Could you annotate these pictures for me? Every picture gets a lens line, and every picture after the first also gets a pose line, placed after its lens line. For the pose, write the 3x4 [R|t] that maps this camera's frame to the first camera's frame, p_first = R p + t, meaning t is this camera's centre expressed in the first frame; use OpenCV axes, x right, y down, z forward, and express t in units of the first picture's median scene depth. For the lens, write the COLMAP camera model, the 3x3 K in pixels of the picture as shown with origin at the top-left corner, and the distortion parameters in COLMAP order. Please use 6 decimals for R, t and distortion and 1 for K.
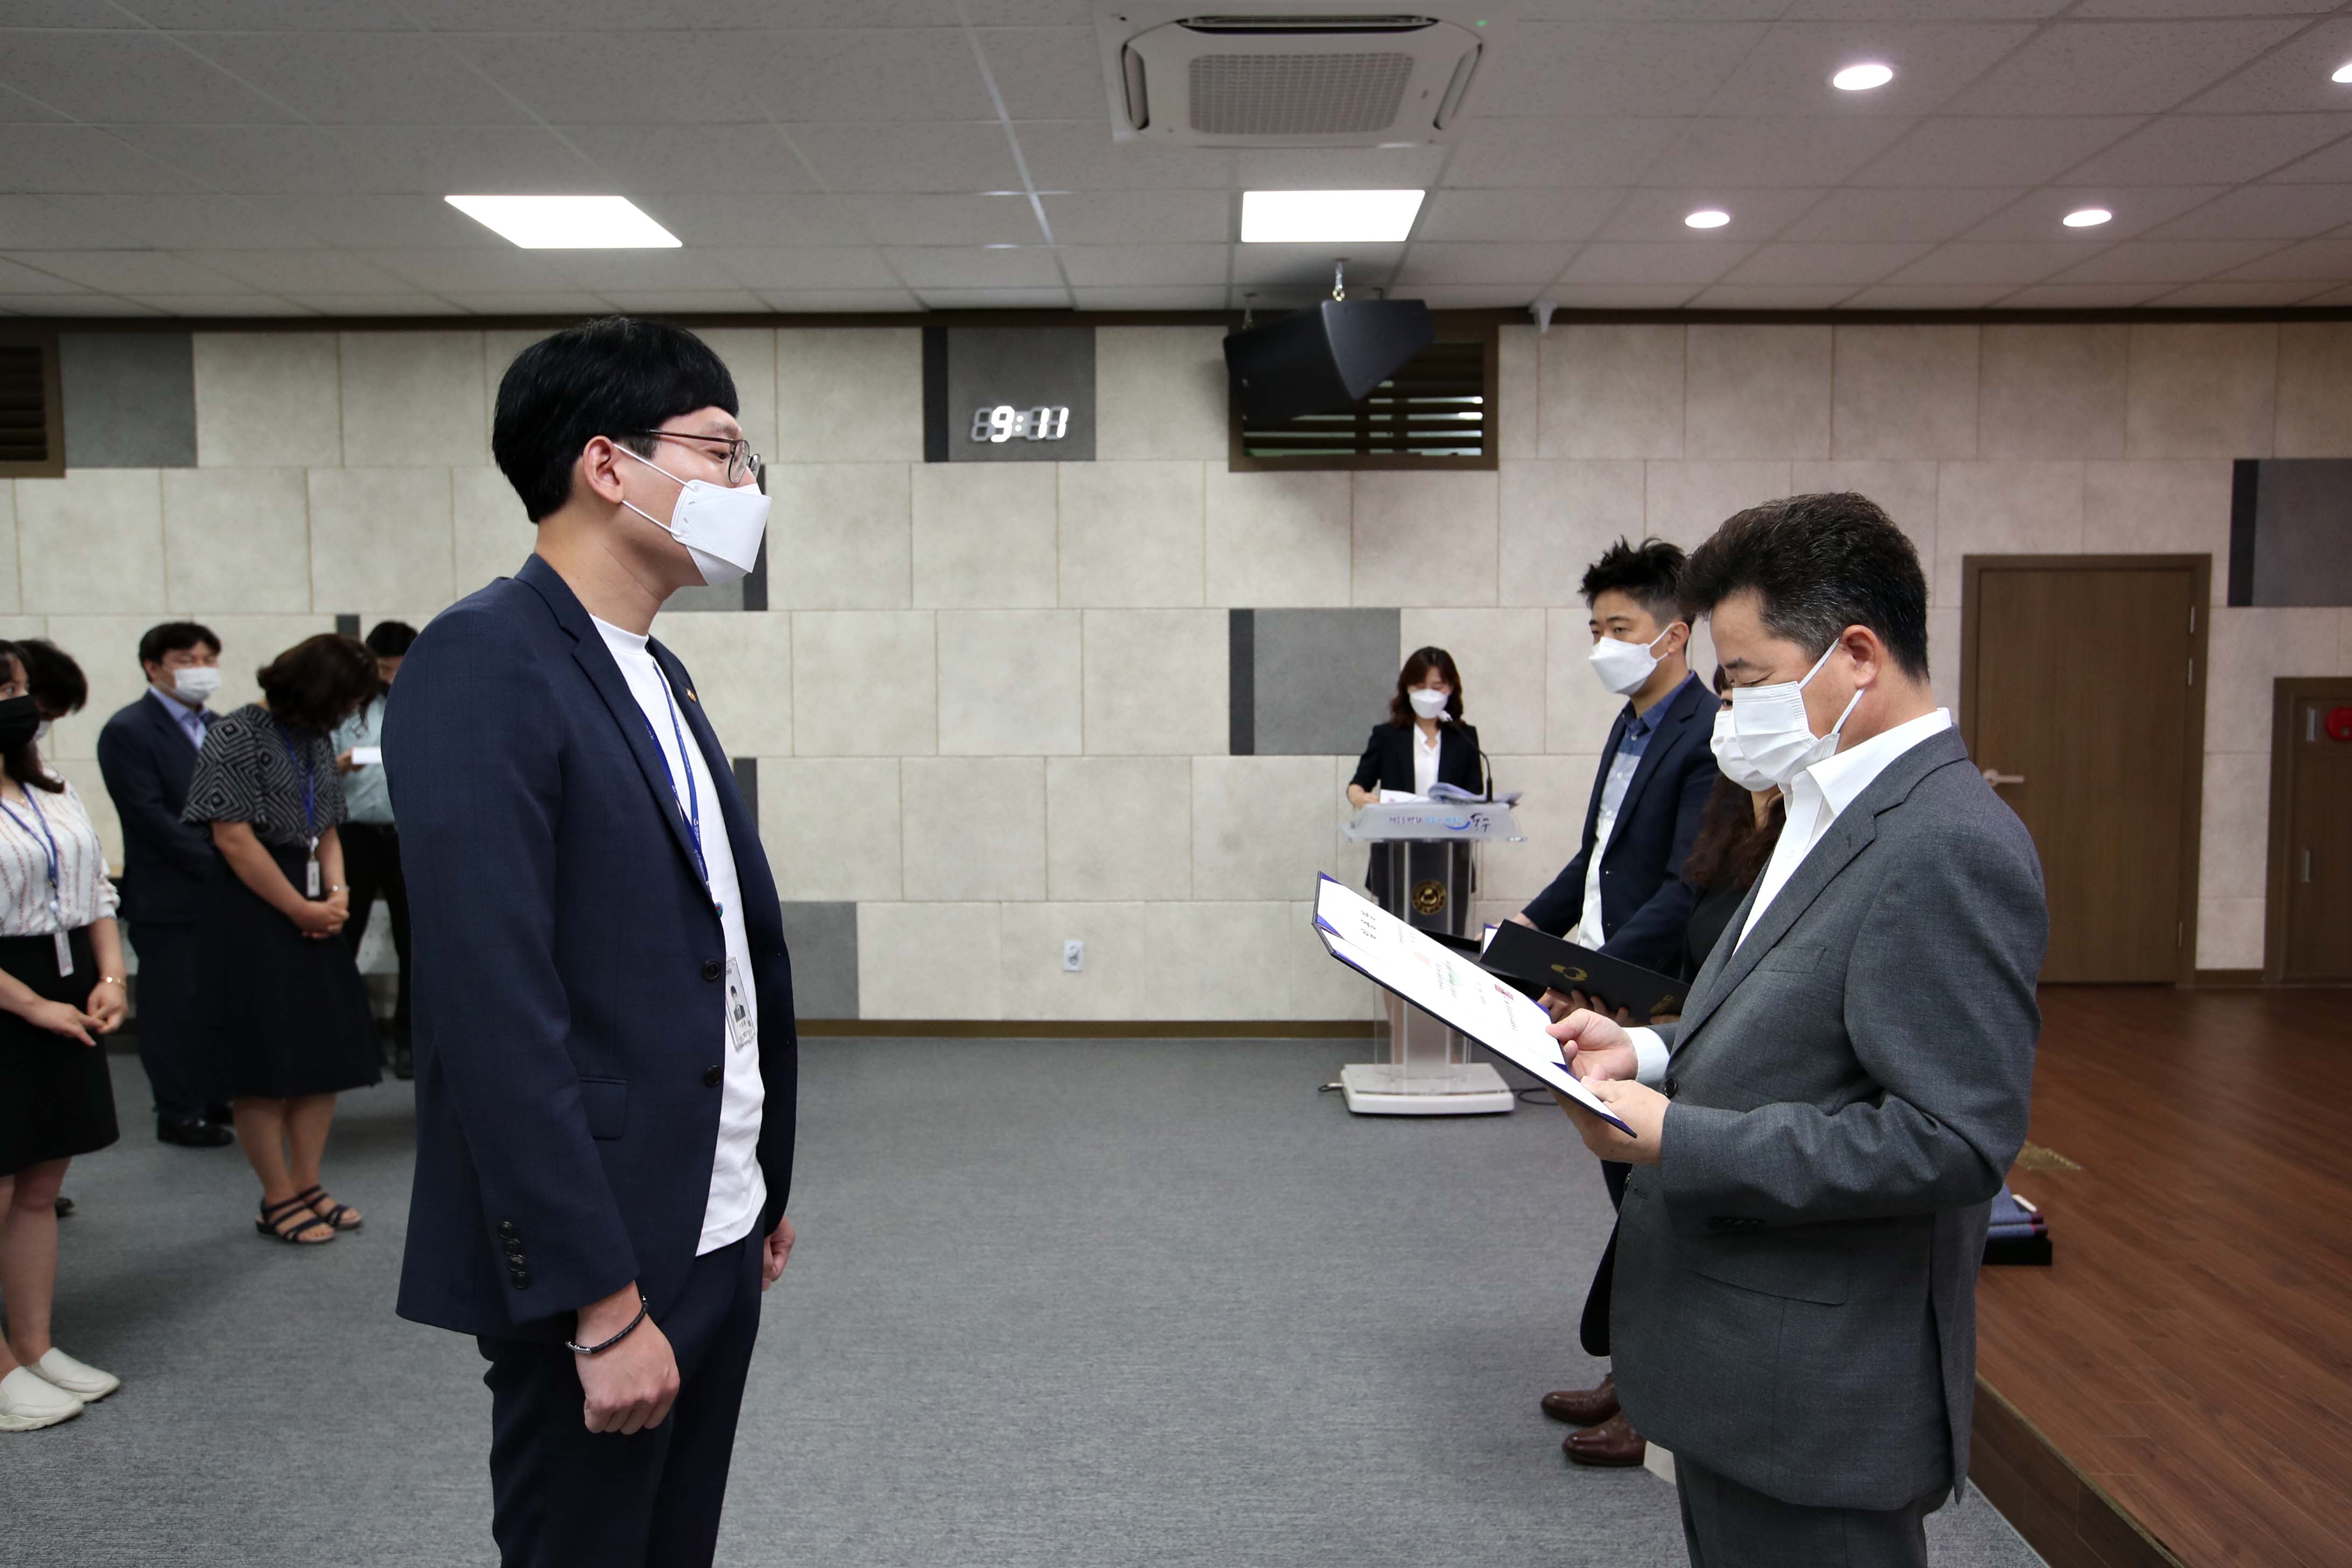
lens RADIAL K [[1568.6, 0, 1206.6], [0, 1568.6, 774.8], [0, 0, 1]] dist [-0.027786, 0.044554]
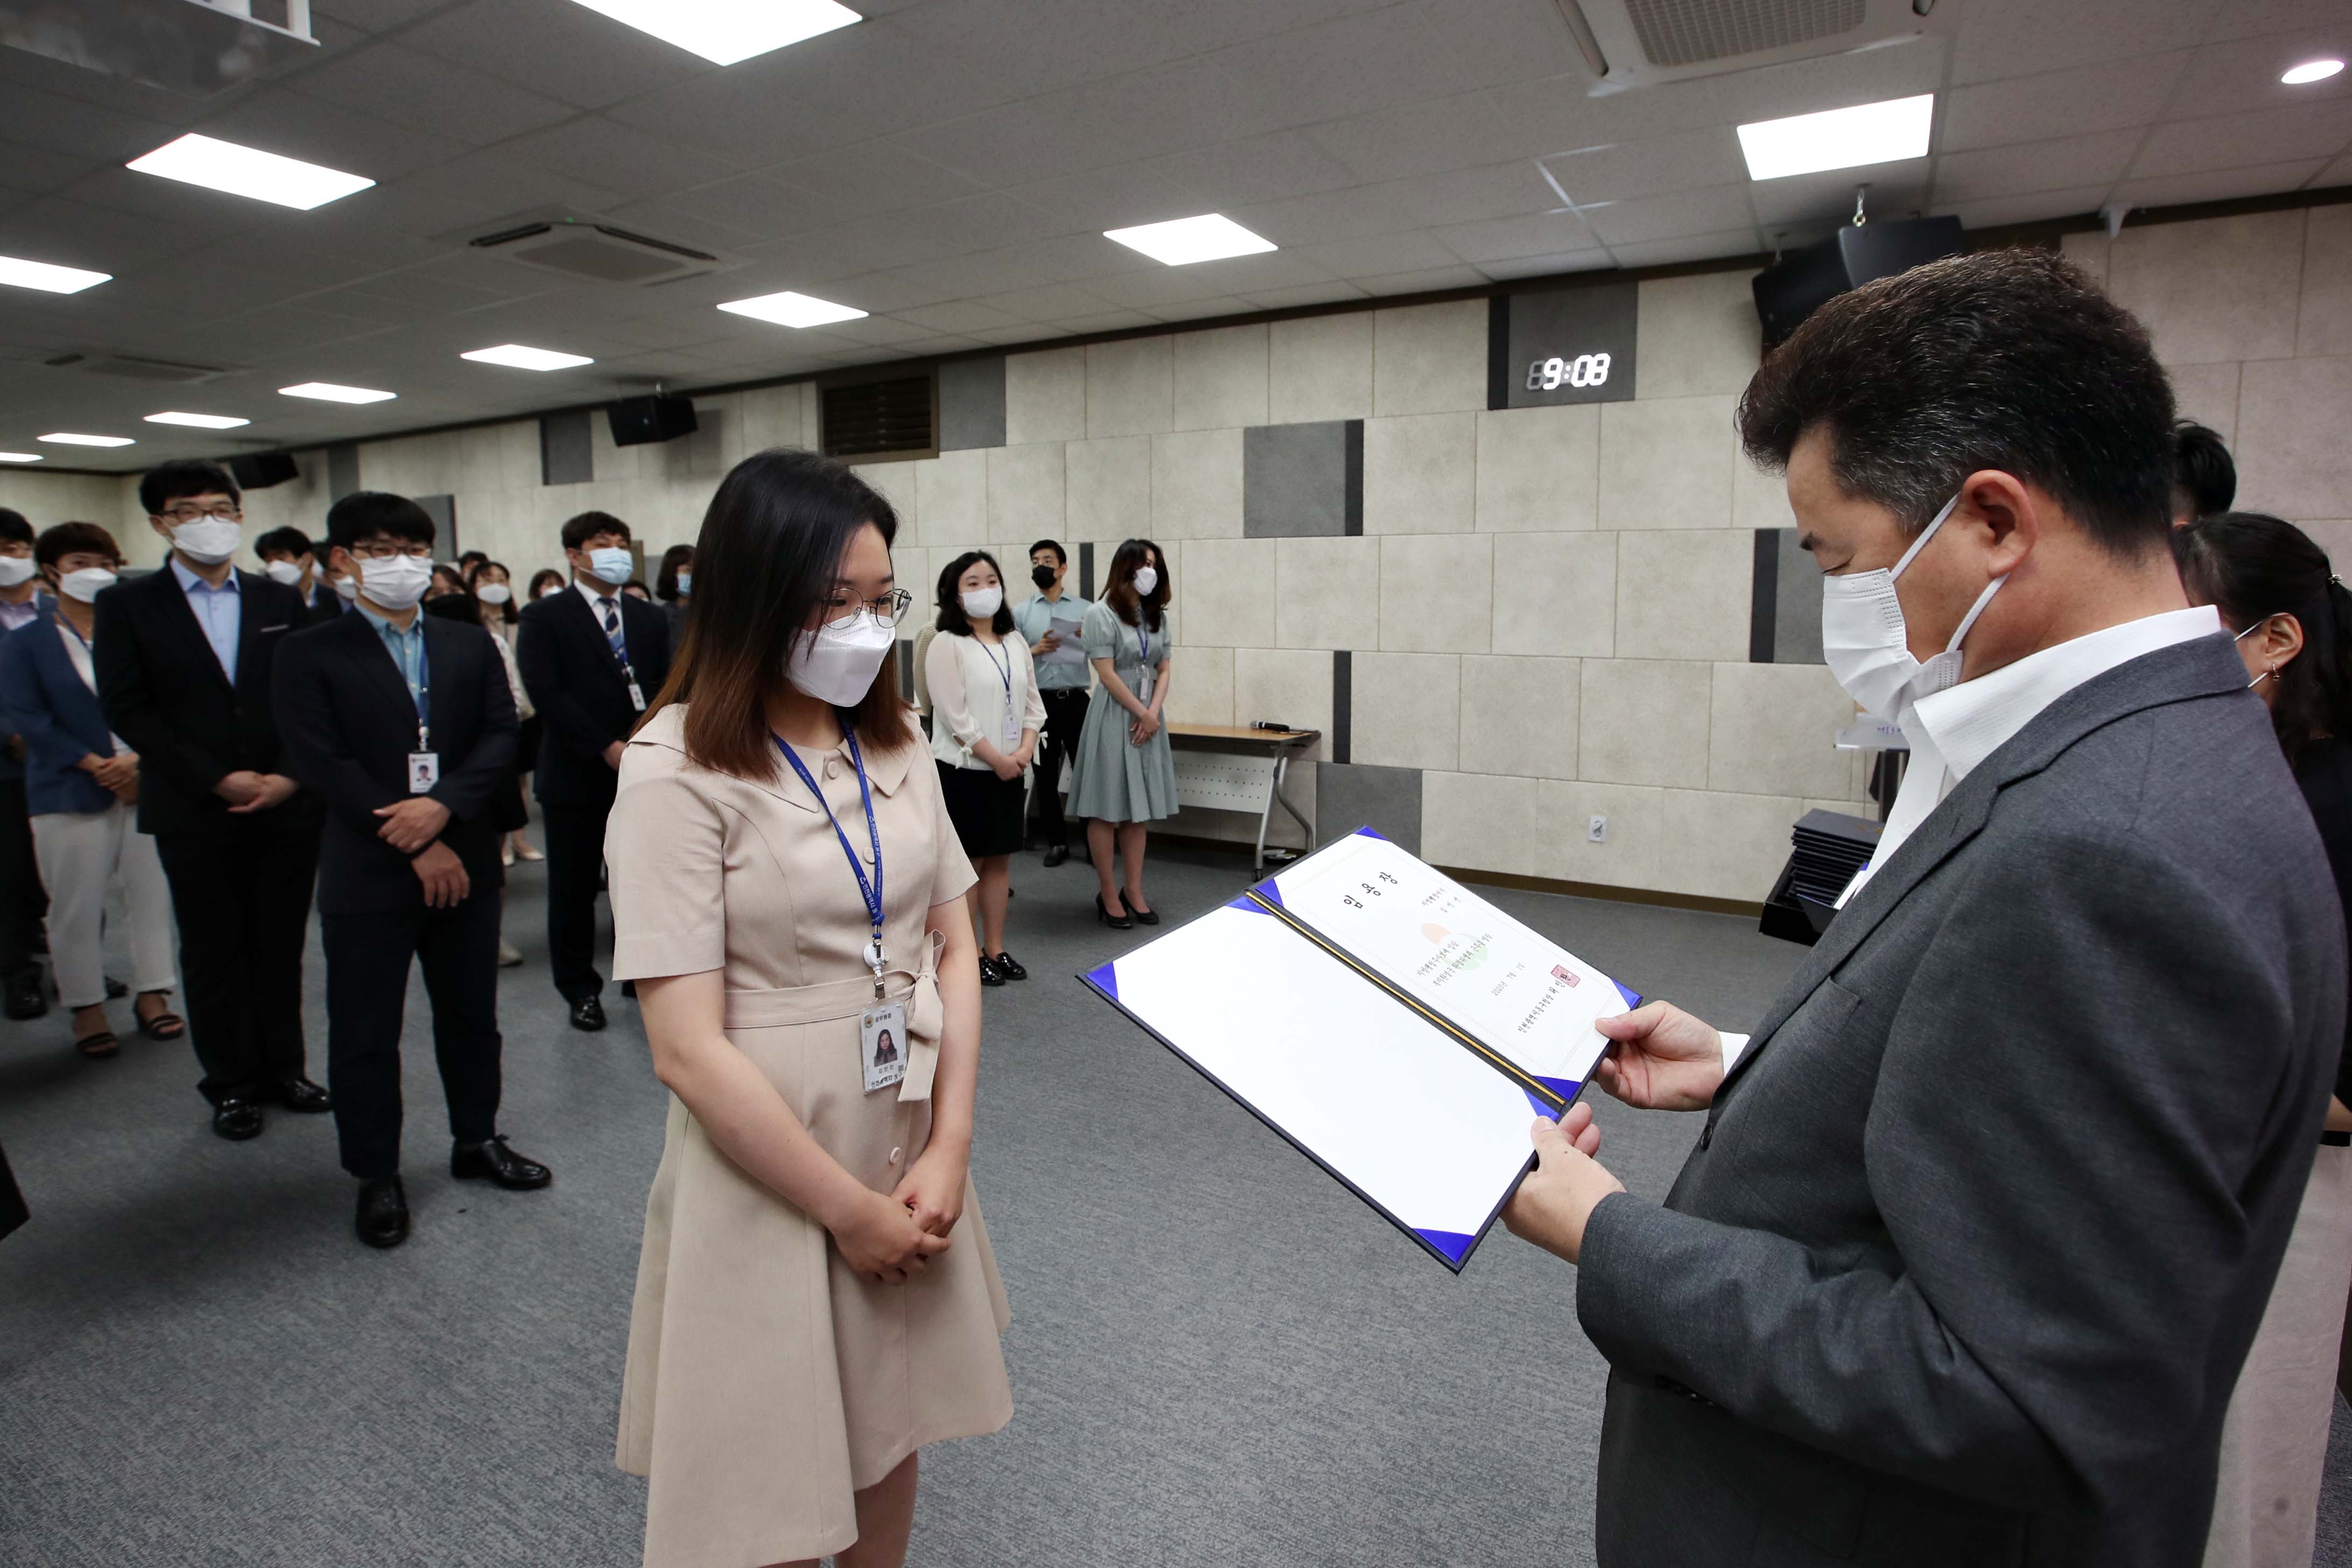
lens RADIAL K [[1189.7, 0, 1218.1], [0, 1189.7, 723.1], [0, 0, 1]] dist [-0.077052, 0.049337]
pose [[0.880566, 0.057255, -0.470452, 0.082941], [-0.034096, 0.997757, 0.057609, -0.005024], [0.472695, -0.034688, 0.880543, 0.101088]]
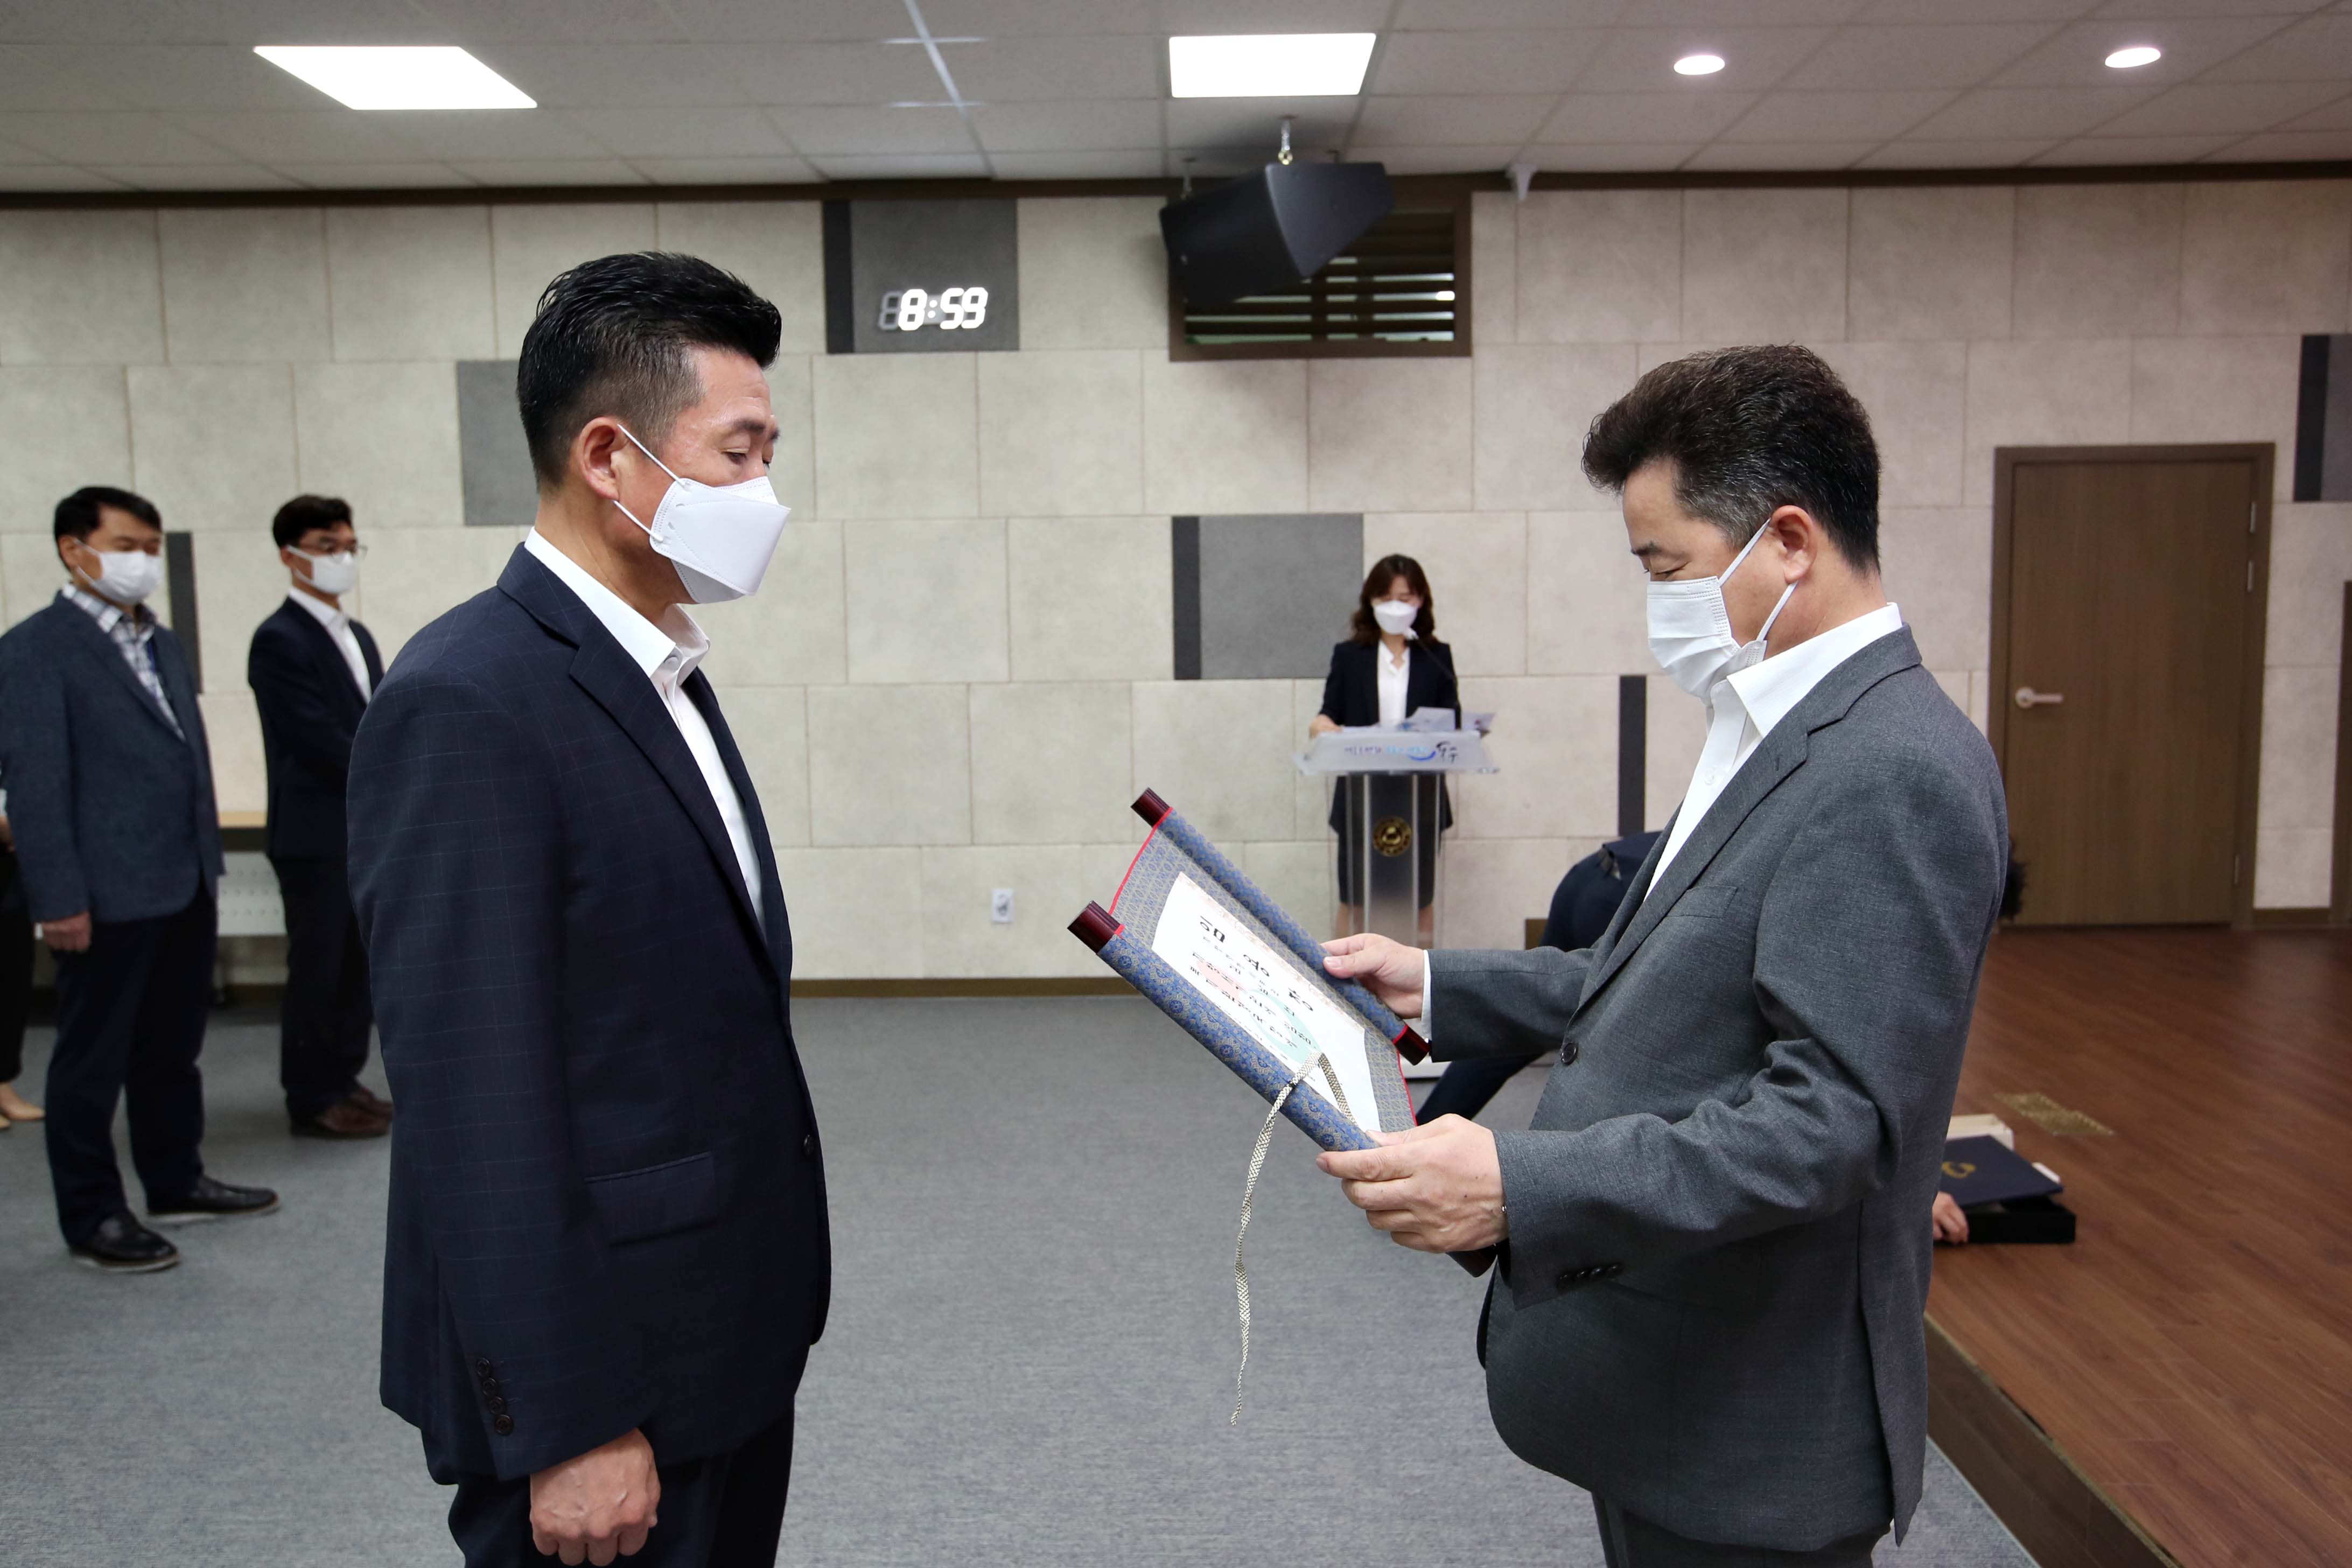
lens RADIAL K [[1729.3, 0, 1183.3], [0, 1729.3, 752.6], [0, 0, 1]] dist [-0.019606, 0.050119]
pose [[0.999939, -0.010325, 0.003988, 0.016966], [0.010210, 0.999557, 0.027946, 0.001248], [-0.004275, -0.027904, 0.999601, 0.014287]]
